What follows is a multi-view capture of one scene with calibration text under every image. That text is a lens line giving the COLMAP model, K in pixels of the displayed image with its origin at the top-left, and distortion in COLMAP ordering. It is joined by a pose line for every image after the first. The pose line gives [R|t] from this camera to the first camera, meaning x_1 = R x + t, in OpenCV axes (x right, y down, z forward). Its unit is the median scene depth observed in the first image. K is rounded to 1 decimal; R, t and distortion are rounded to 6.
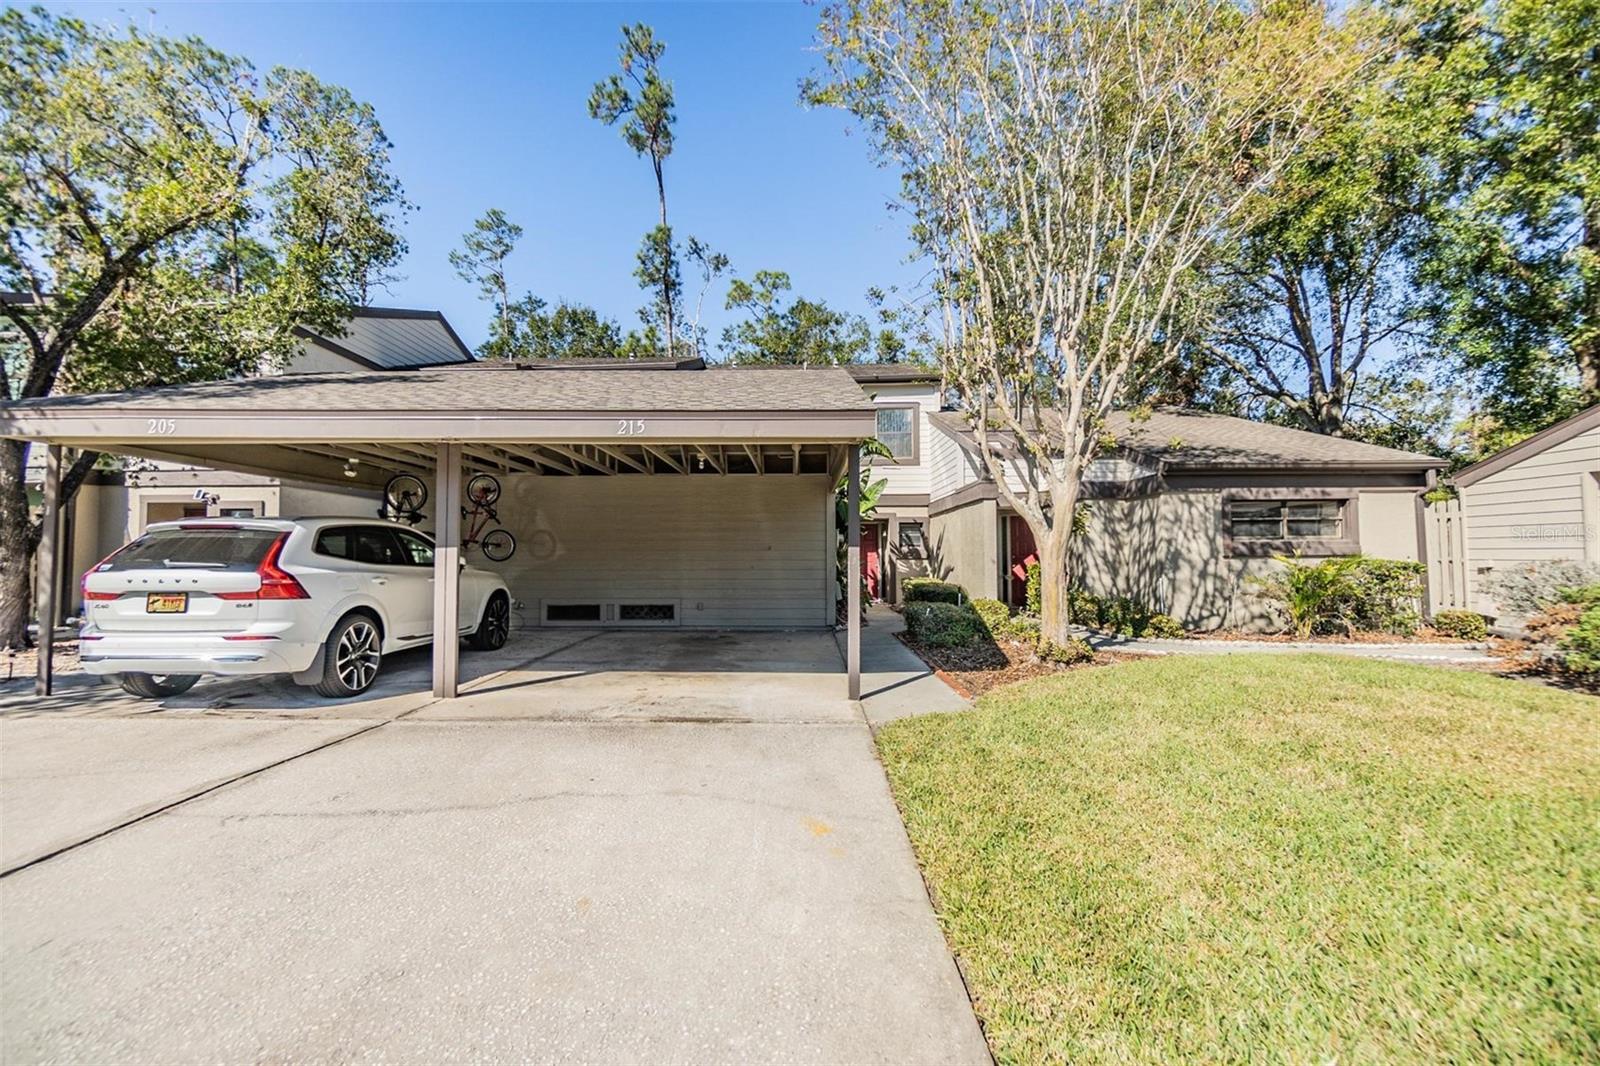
lens RADIAL K [[698.9, 0, 788.1], [0, 698.9, 538.9], [0, 0, 1]] dist [-0.003802, 0.000028]
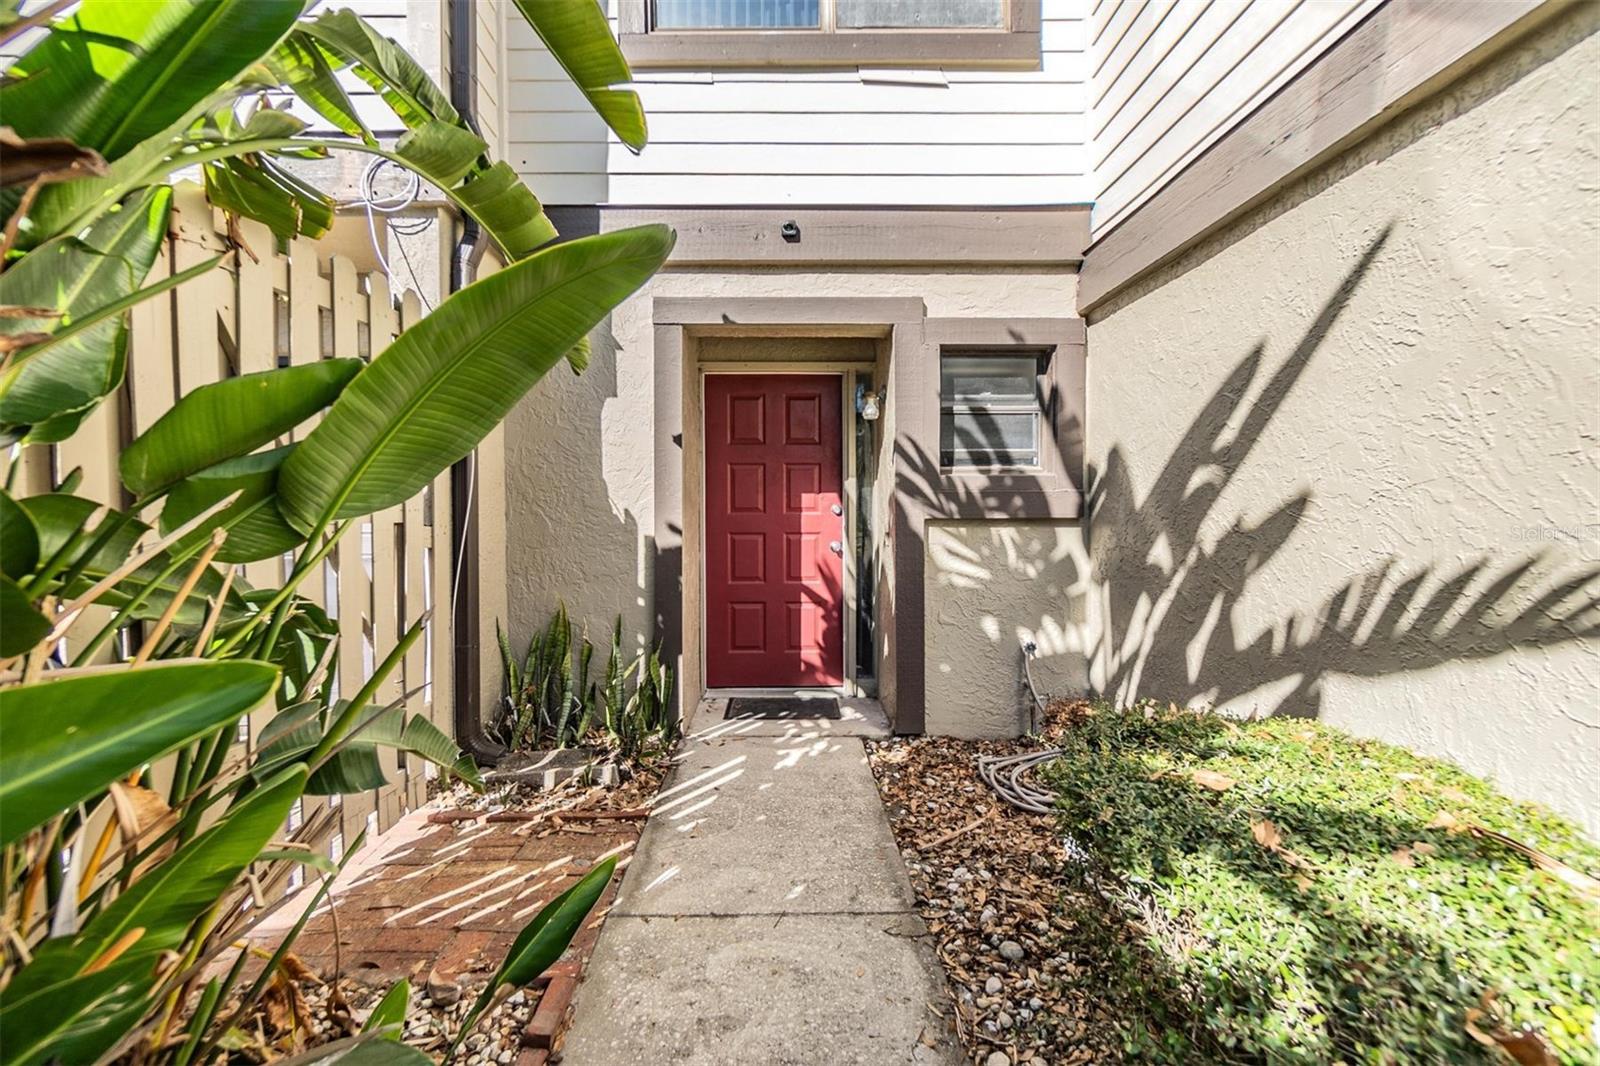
lens RADIAL K [[698.9, 0, 798.2], [0, 698.9, 526.4], [0, 0, 1]] dist [-0.003802, 0.000028]
pose [[0.999439, -0.007013, 0.032749, 0.183685], [0.005544, 0.998985, 0.044712, 0.034624], [-0.033029, -0.044506, 0.998463, 1.328103]]
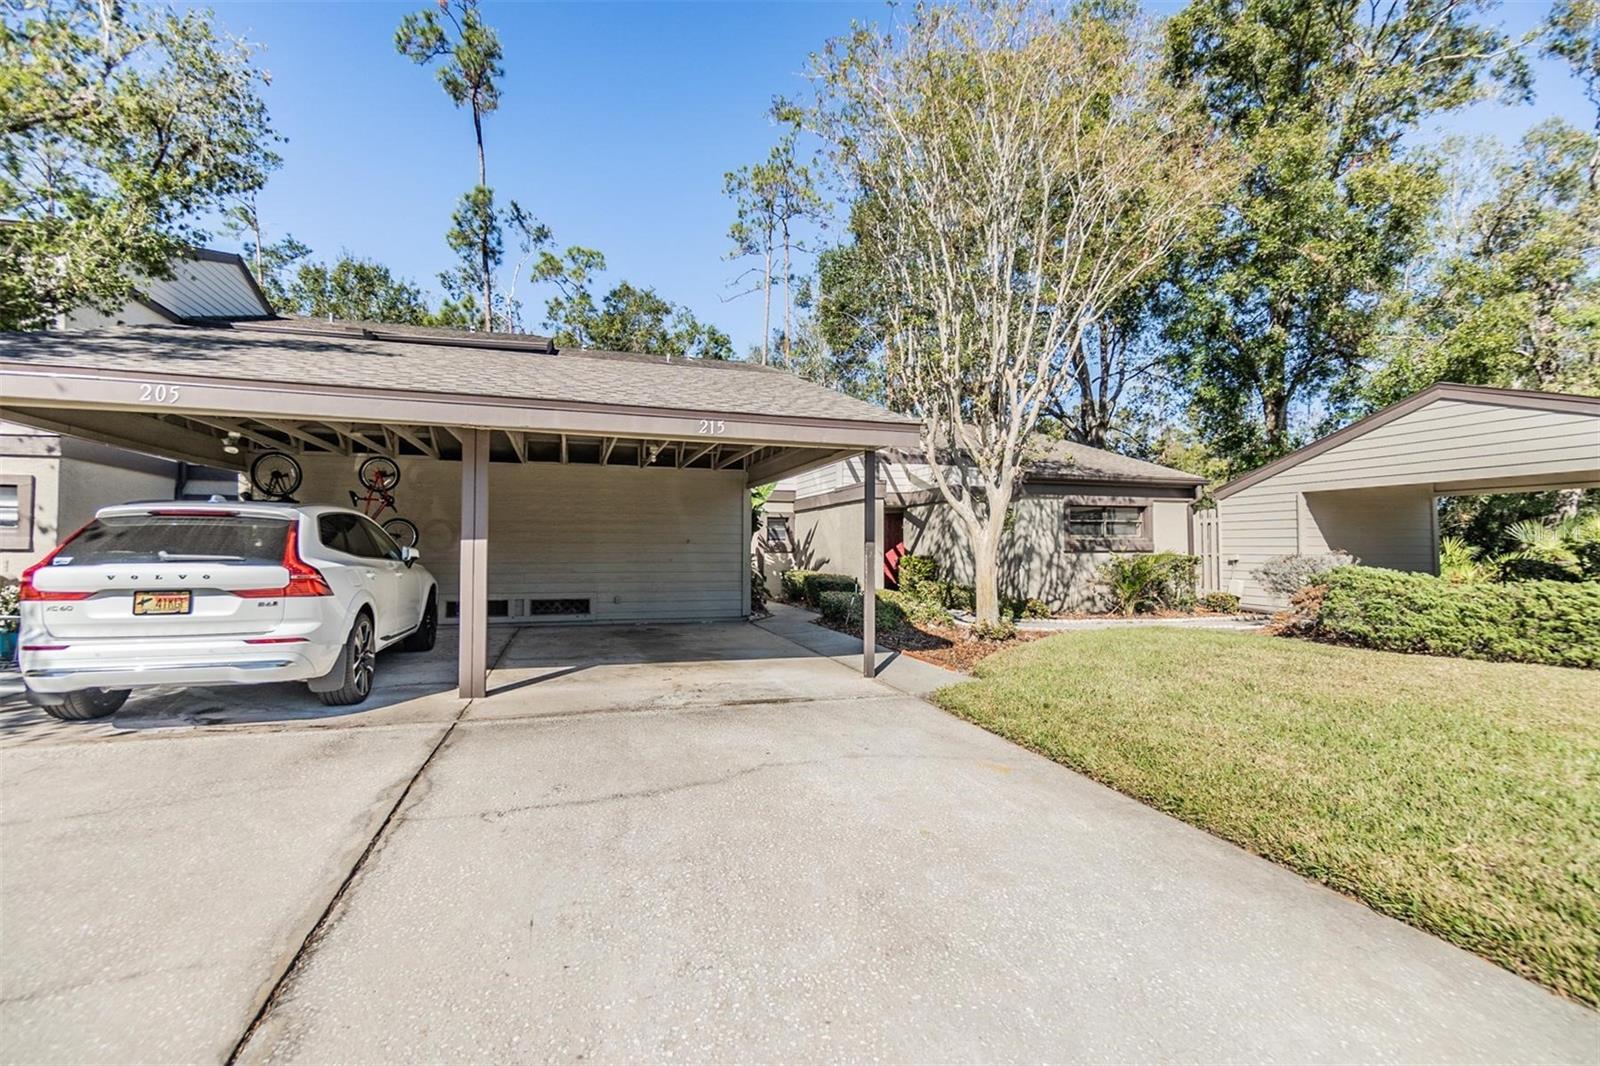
lens RADIAL K [[698.9, 0, 809.6], [0, 698.9, 536.5], [0, 0, 1]] dist [-0.003802, 0.000028]
pose [[0.949268, 0.009922, 0.314311, -0.180849], [-0.012171, 0.999912, 0.005193, -0.001003], [-0.314232, -0.008755, 0.949306, -0.020242]]
